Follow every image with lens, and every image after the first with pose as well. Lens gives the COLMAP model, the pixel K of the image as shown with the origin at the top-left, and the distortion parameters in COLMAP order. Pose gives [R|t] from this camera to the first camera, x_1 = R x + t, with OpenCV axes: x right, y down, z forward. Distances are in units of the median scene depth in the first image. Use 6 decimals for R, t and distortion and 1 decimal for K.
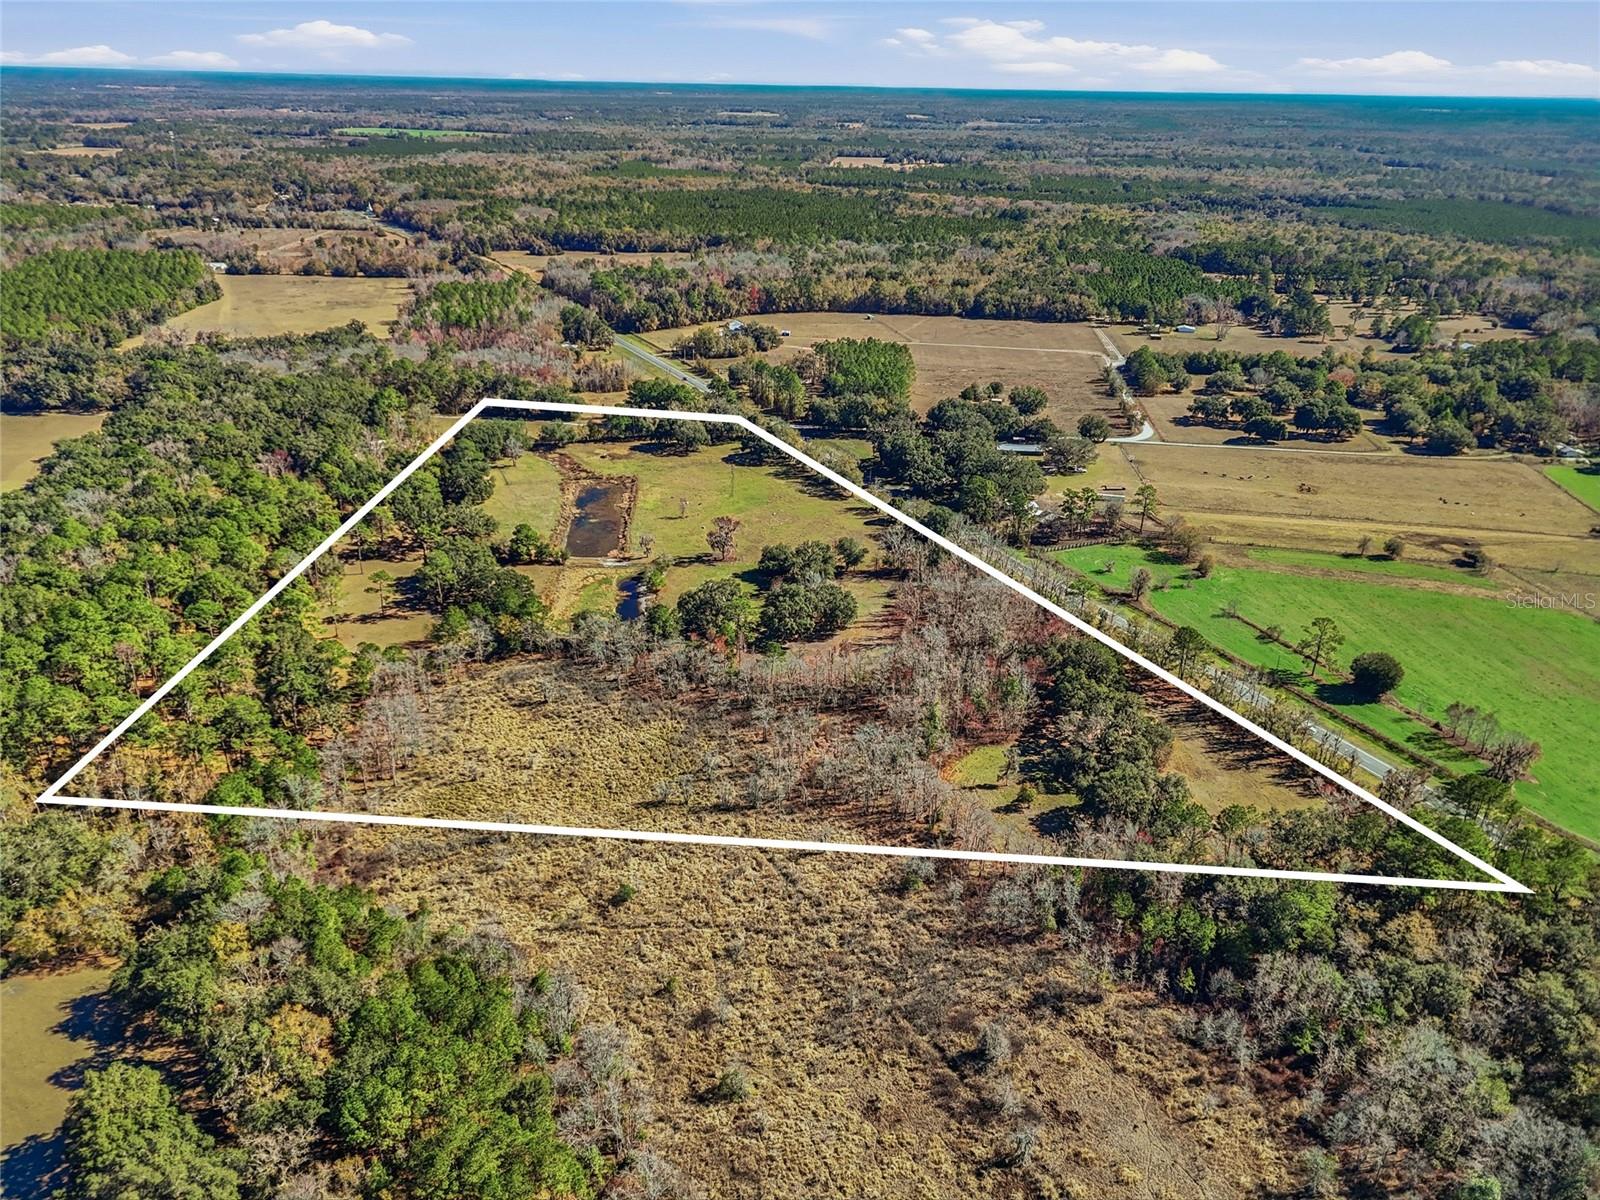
lens RADIAL K [[1137.1, 0, 800.0], [0, 1137.1, 600.0], [0, 0, 1]] dist [0.085517, -0.089299]
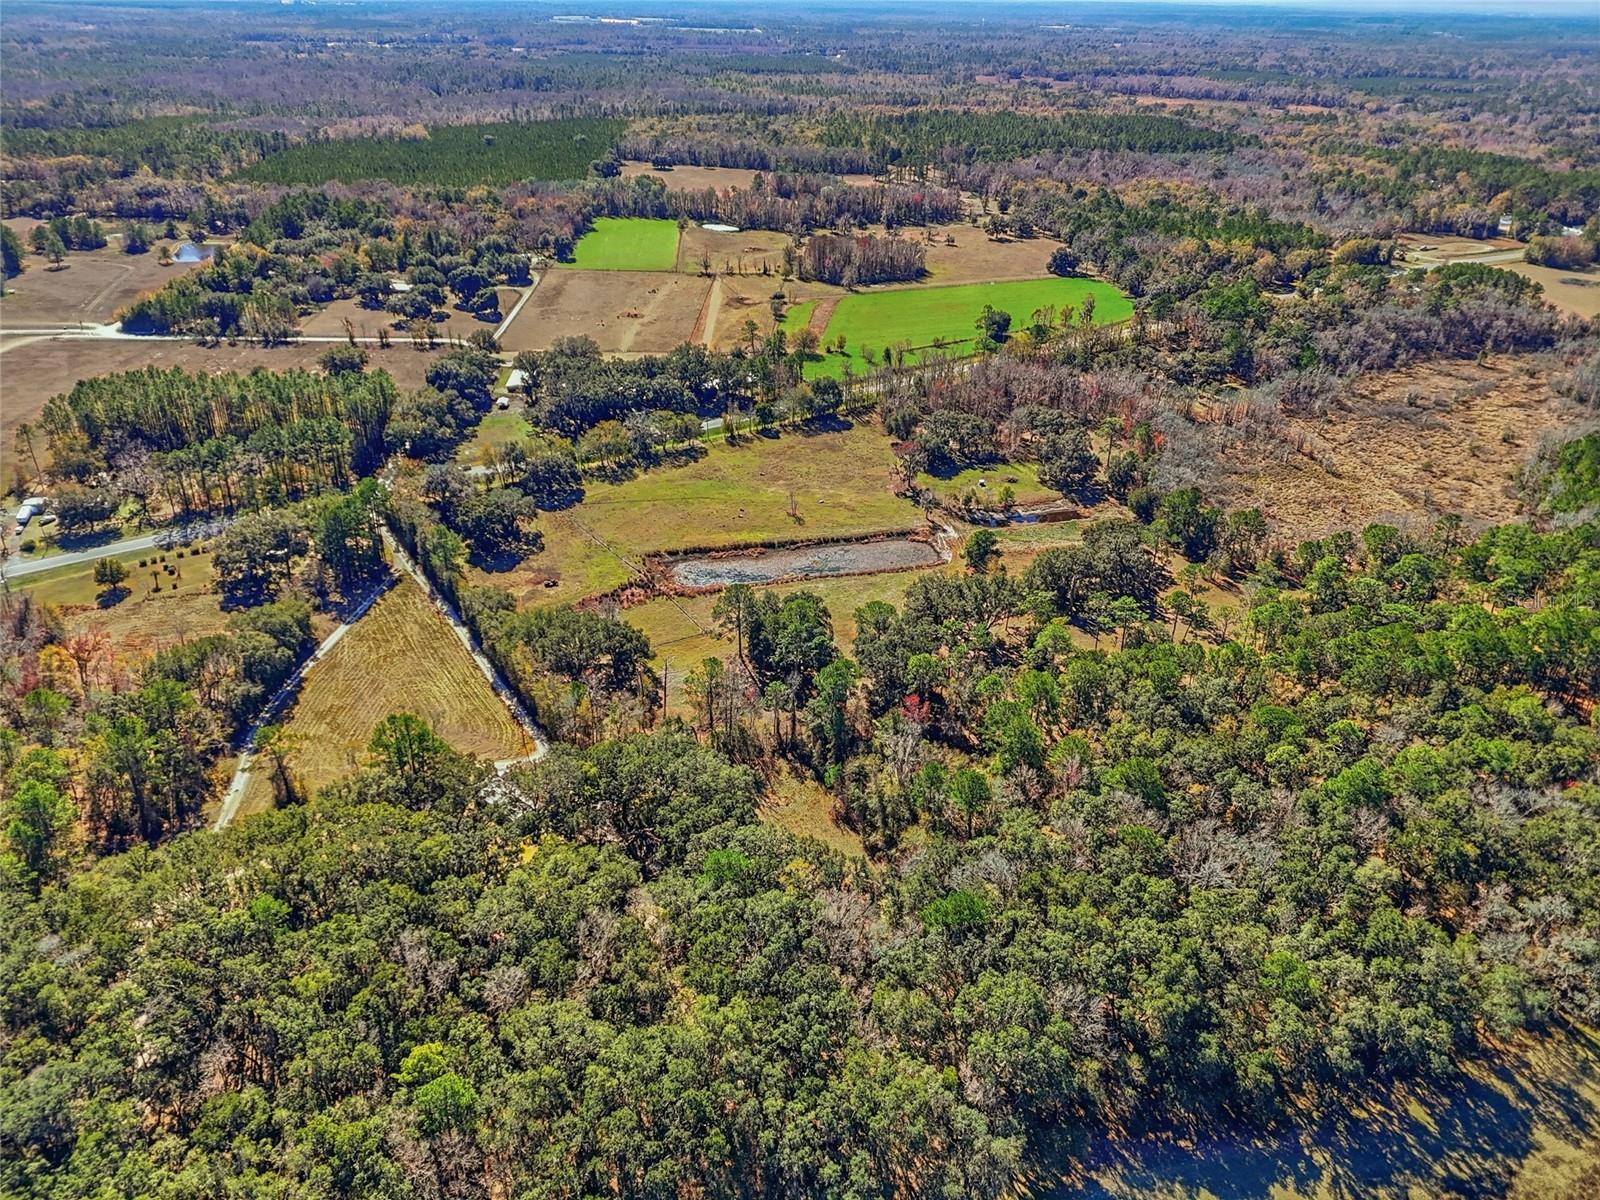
lens RADIAL K [[1137.1, 0, 800.0], [0, 1137.1, 600.0], [0, 0, 1]] dist [0.085517, -0.089299]
pose [[-0.149529, -0.475239, 0.867057, -0.929740], [0.386583, 0.779014, 0.493651, -0.467354], [-0.910052, 0.409005, 0.067234, 1.072026]]
